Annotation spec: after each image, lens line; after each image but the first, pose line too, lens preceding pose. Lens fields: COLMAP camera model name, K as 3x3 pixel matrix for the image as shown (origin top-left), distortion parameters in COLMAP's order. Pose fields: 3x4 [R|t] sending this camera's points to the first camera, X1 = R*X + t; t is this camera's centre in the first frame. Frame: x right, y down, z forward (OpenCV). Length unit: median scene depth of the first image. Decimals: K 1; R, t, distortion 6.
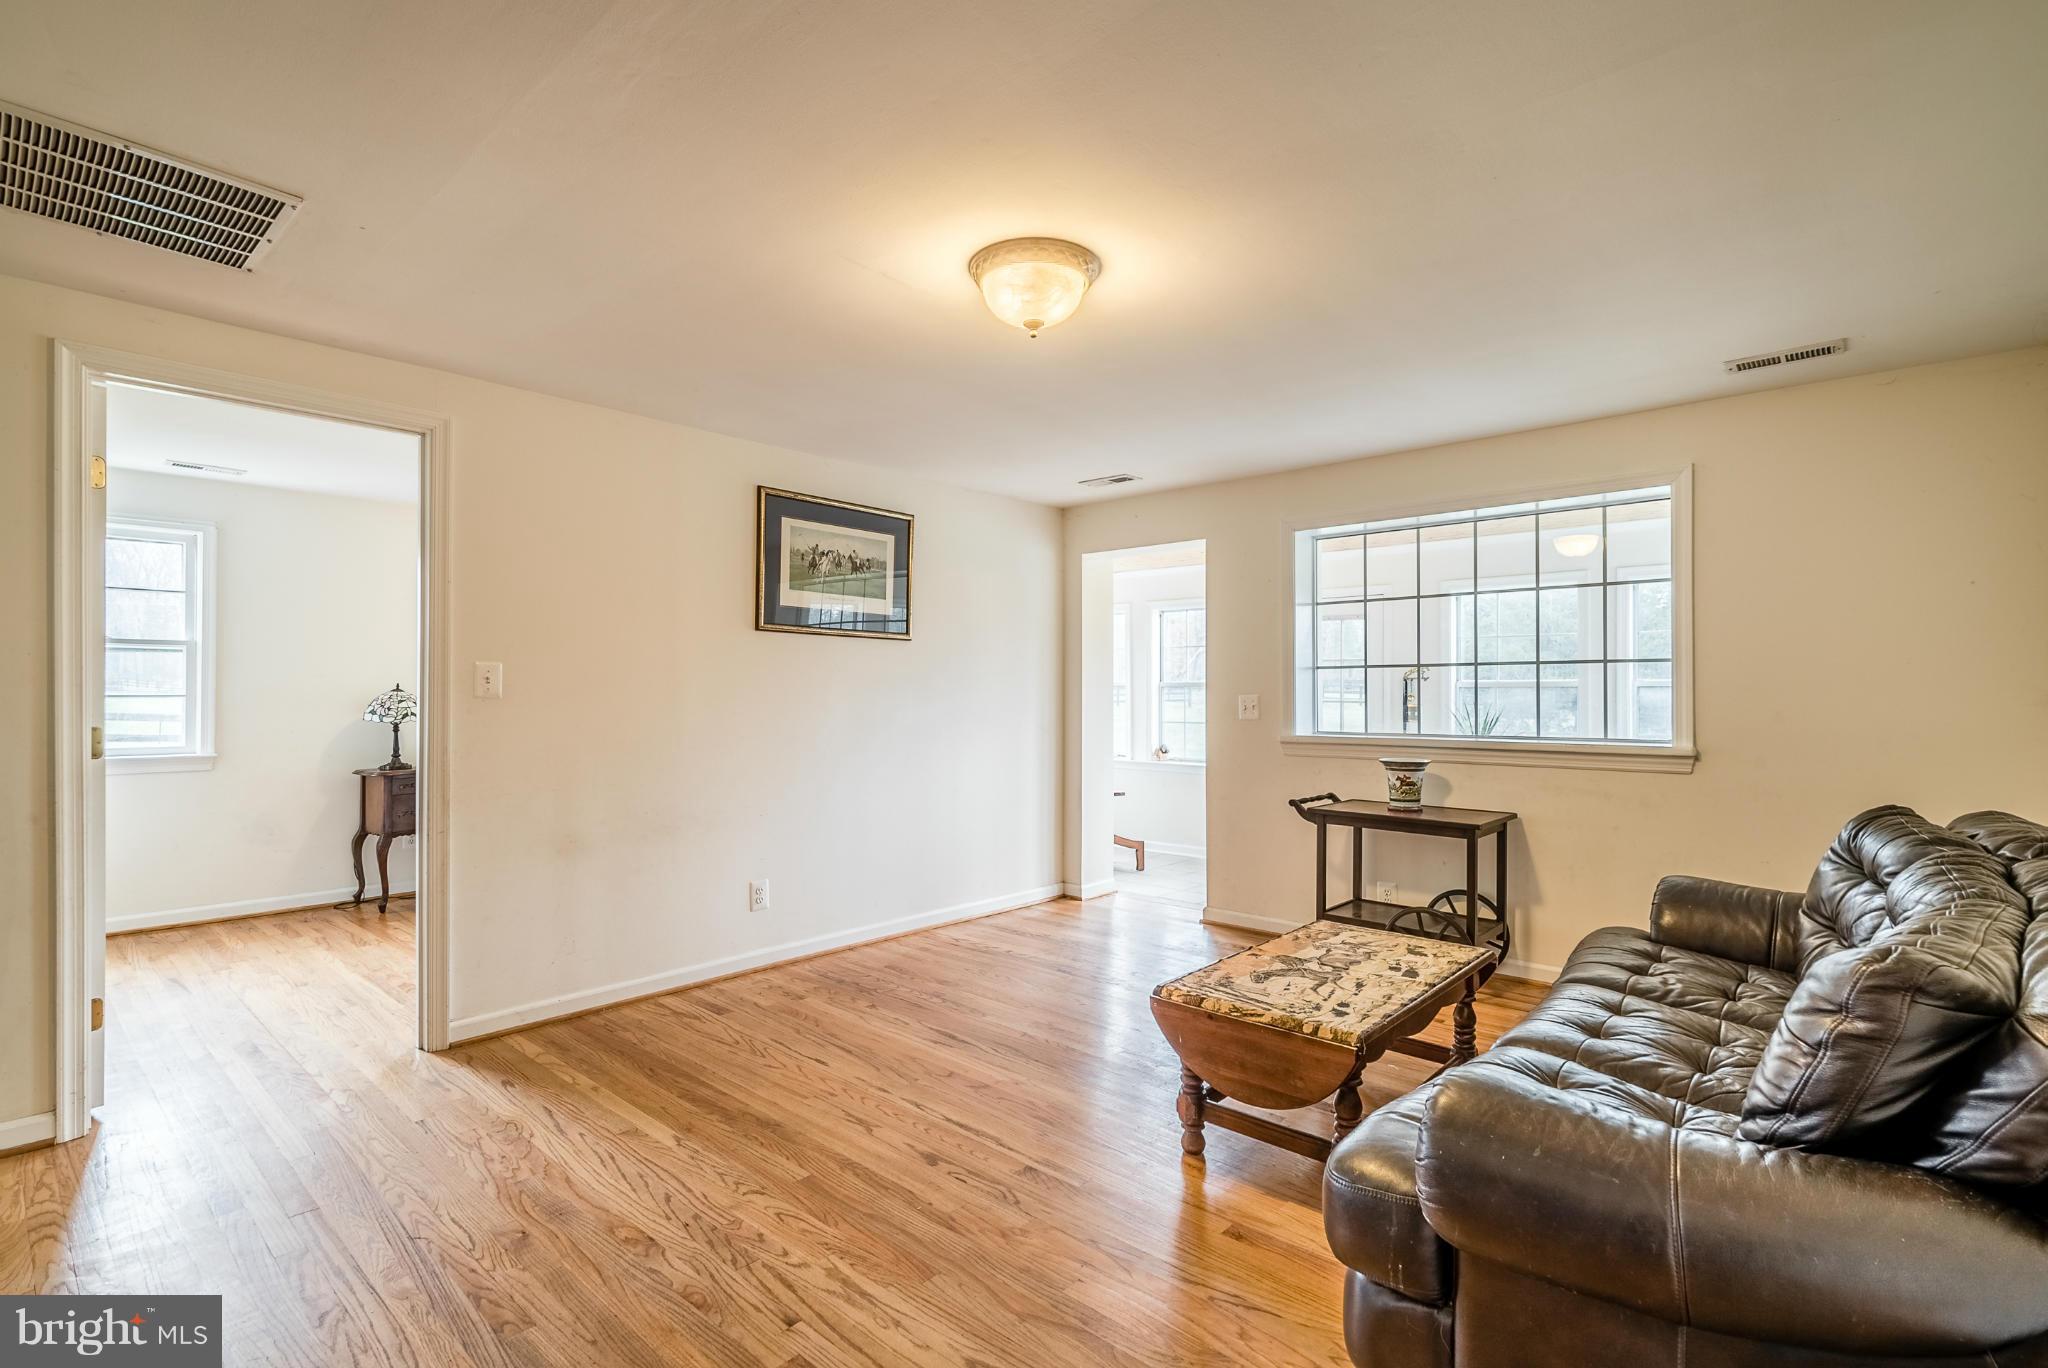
lens RADIAL K [[954.5, 0, 995.8], [0, 954.5, 688.5], [0, 0, 1]] dist [-0.001237, -0.000139]
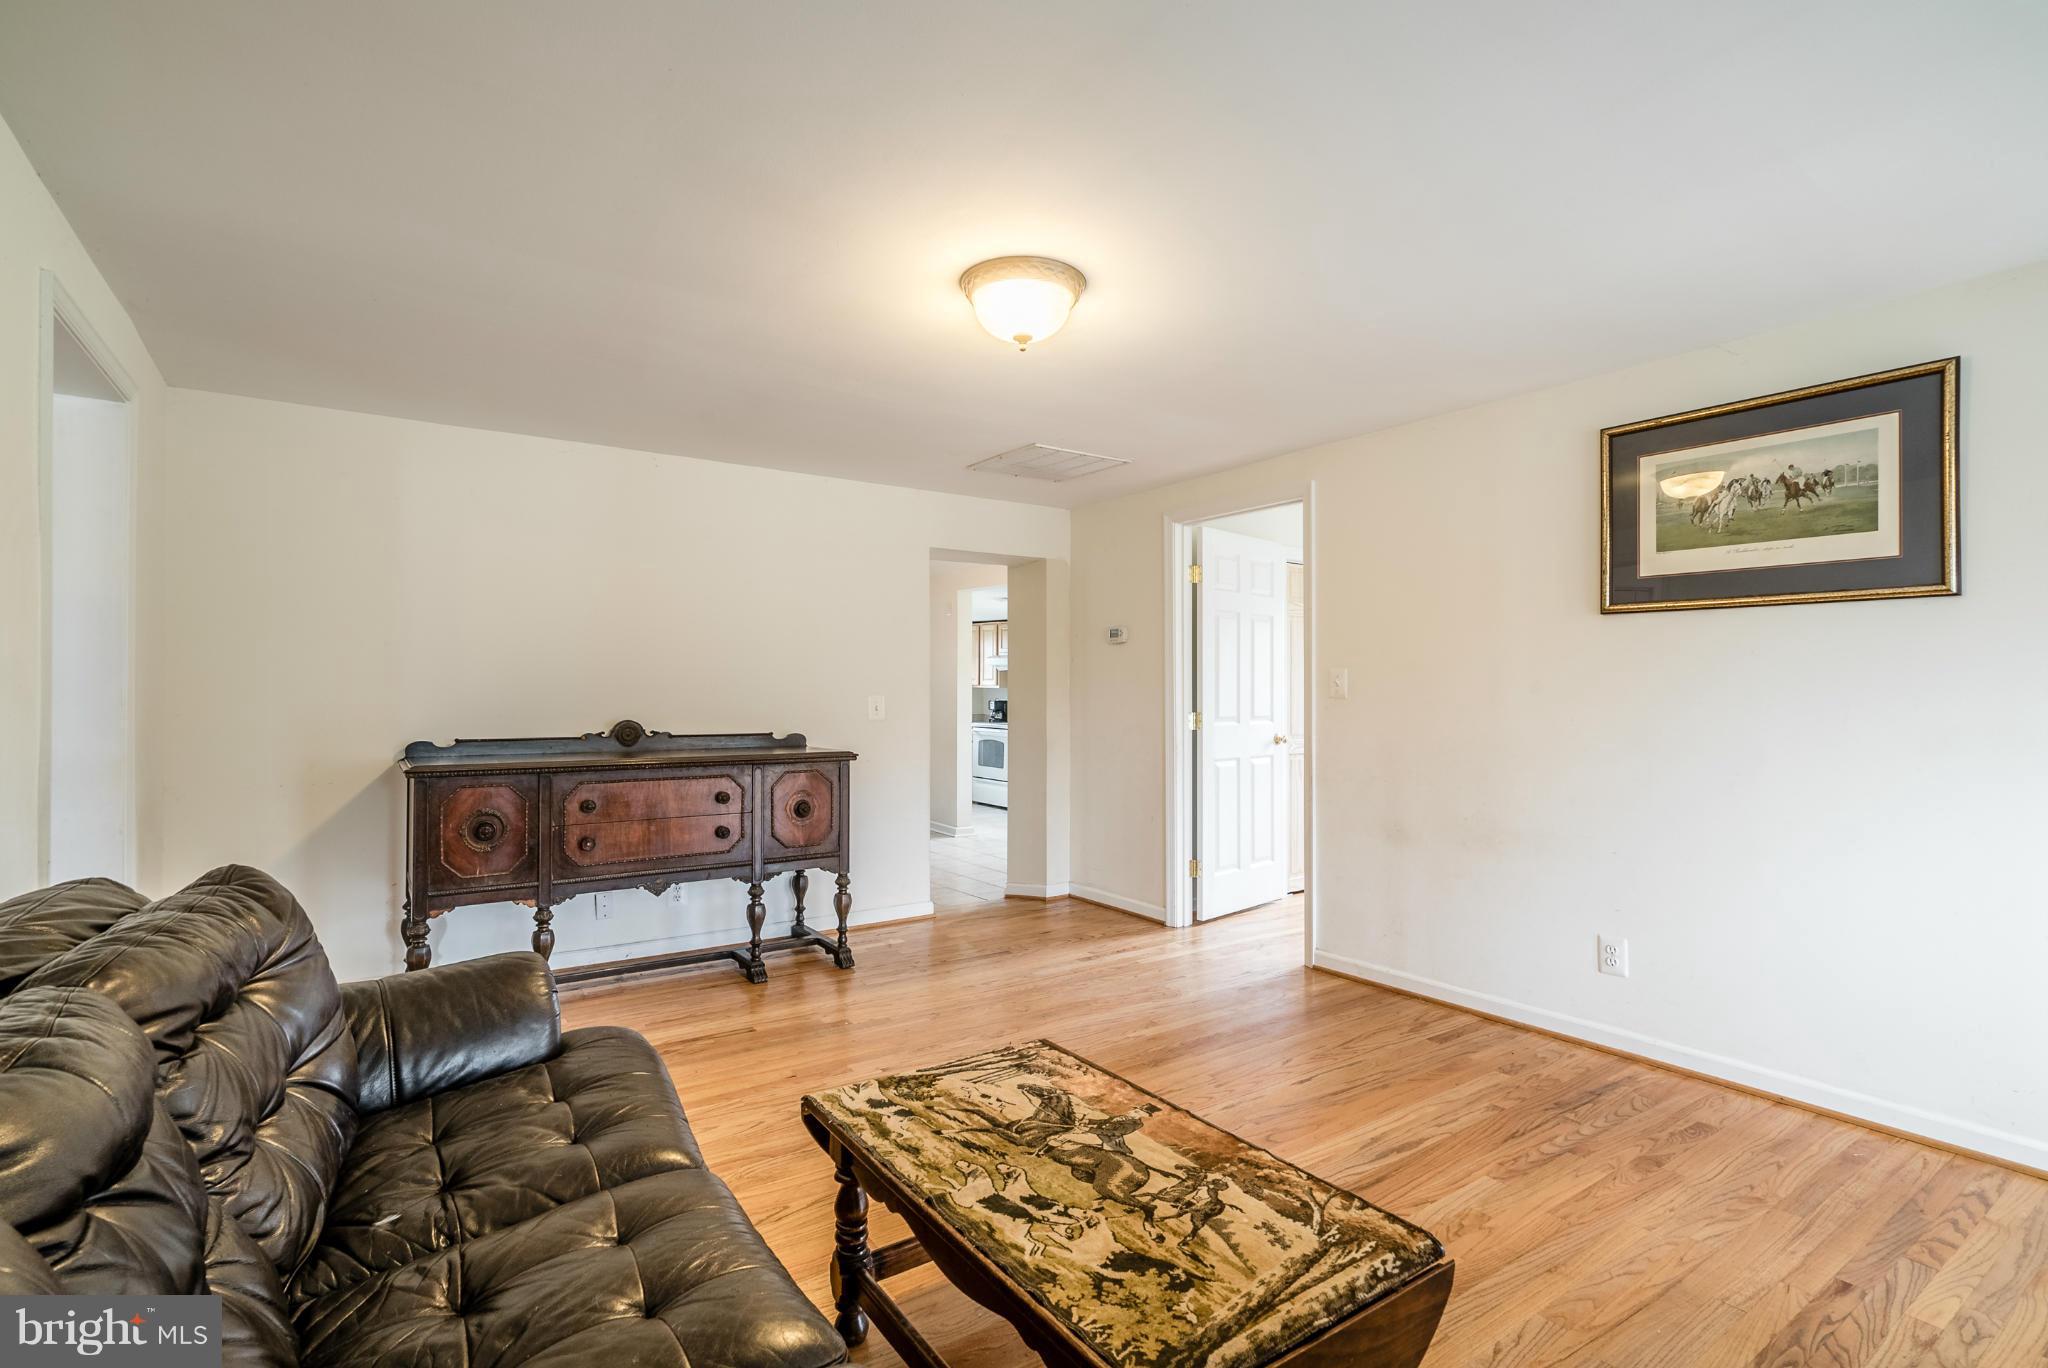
lens RADIAL K [[984.8, 0, 1074.7], [0, 984.8, 683.2], [0, 0, 1]] dist [0.000180, 0.000101]
pose [[-0.188716, -0.010471, -0.981976, 0.689343], [0.002873, 0.999933, -0.011215, 0.003813], [0.982028, -0.004938, -0.188673, 0.803118]]
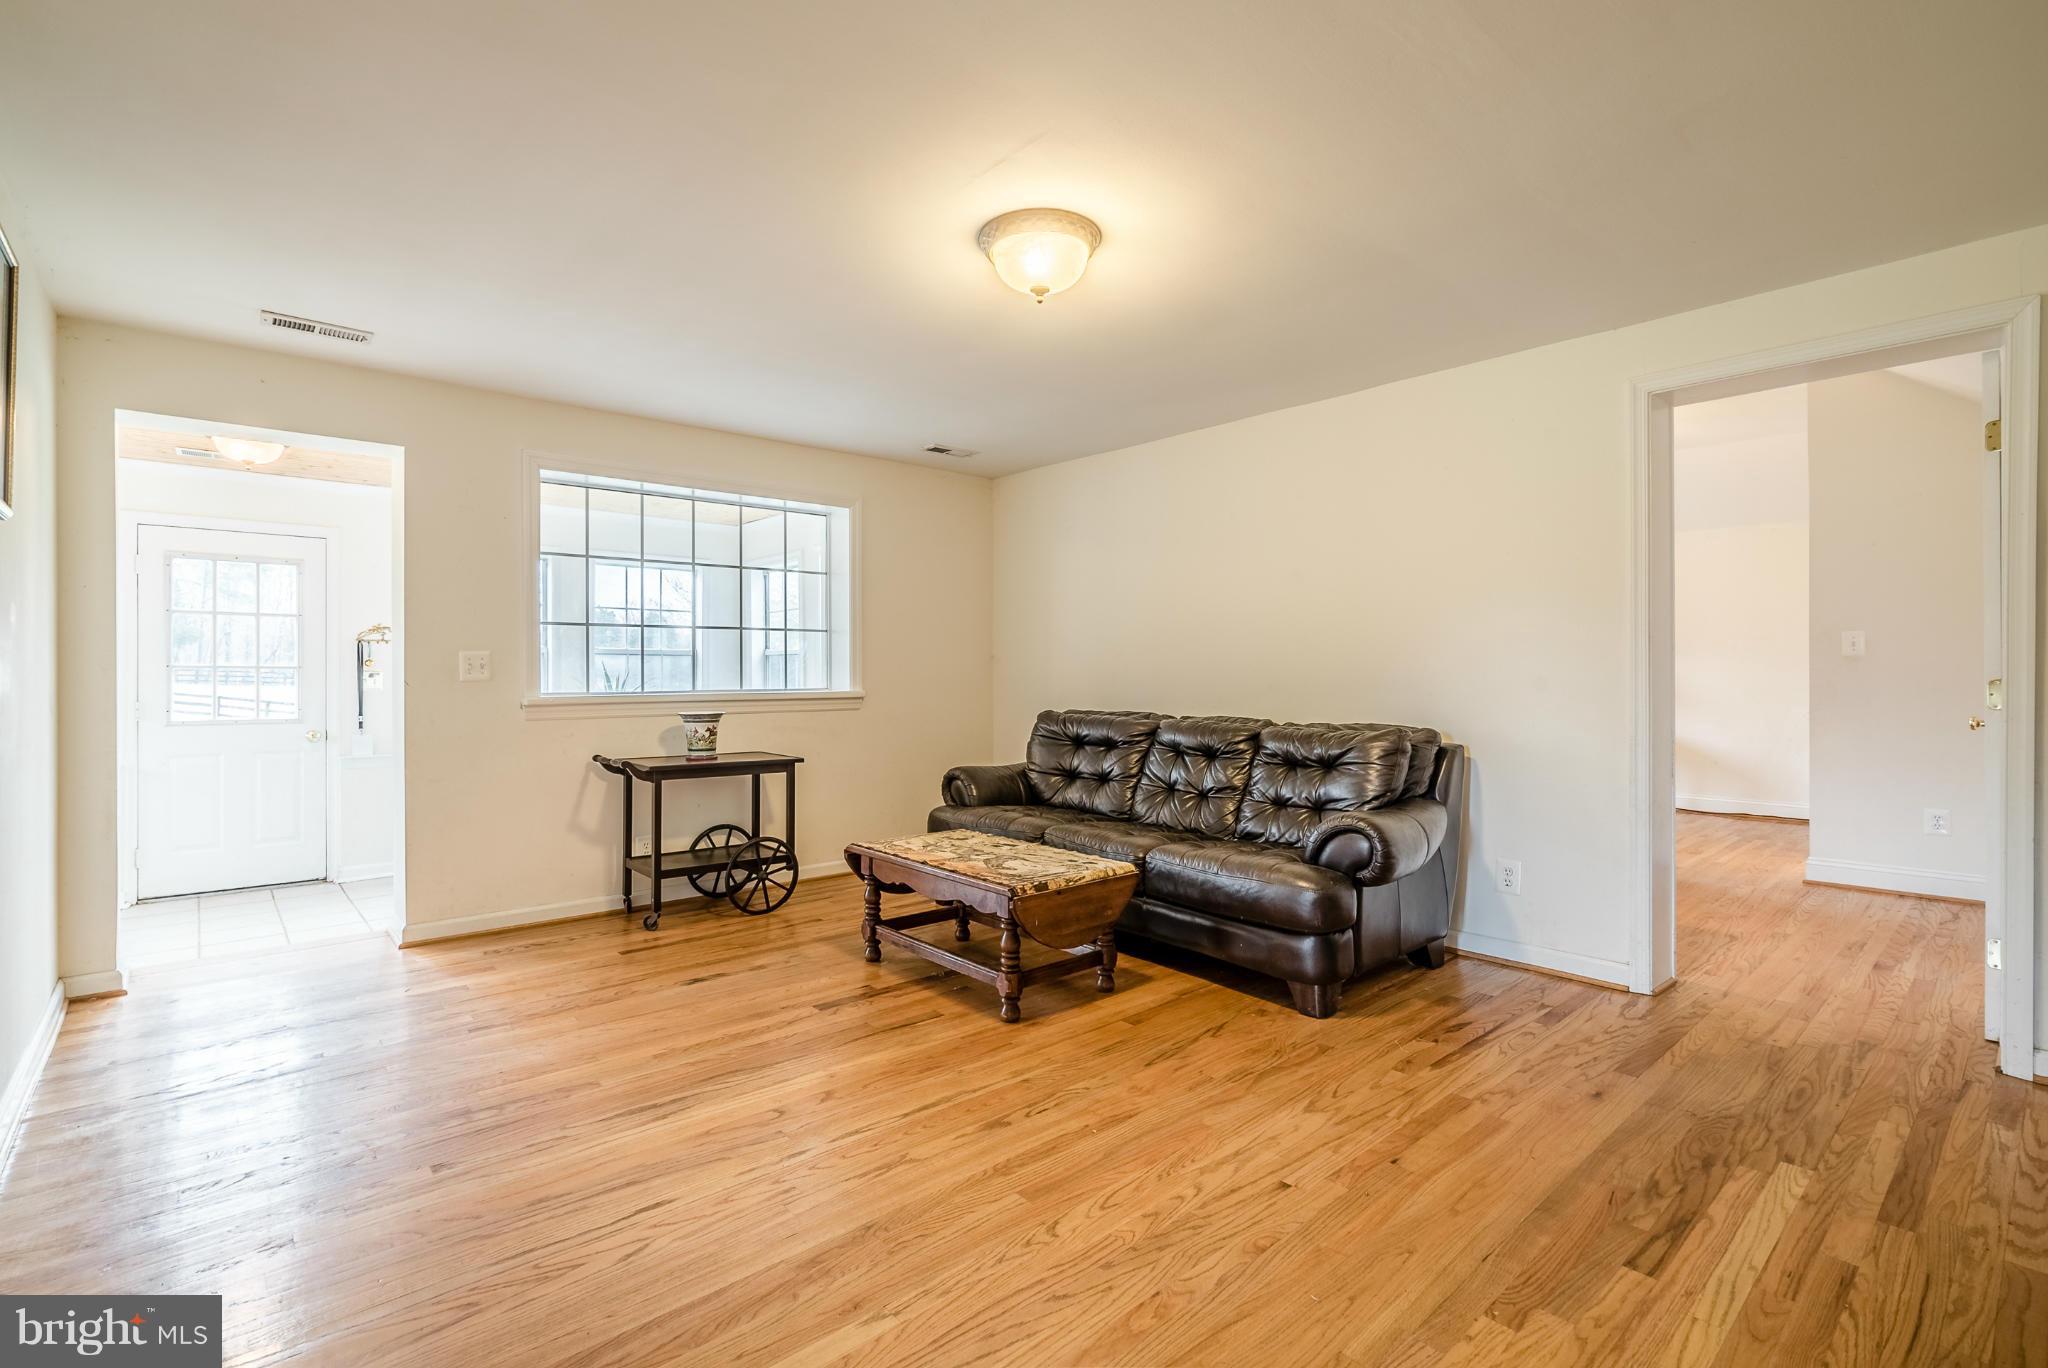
lens RADIAL K [[941.9, 0, 1025.5], [0, 941.9, 672.8], [0, 0, 1]] dist [0.000080, 0.000019]
pose [[0.104060, -0.002775, 0.994567, -0.654862], [-0.004030, 0.999987, 0.003212, 0.027714], [-0.994563, -0.004342, 0.104048, 0.578353]]
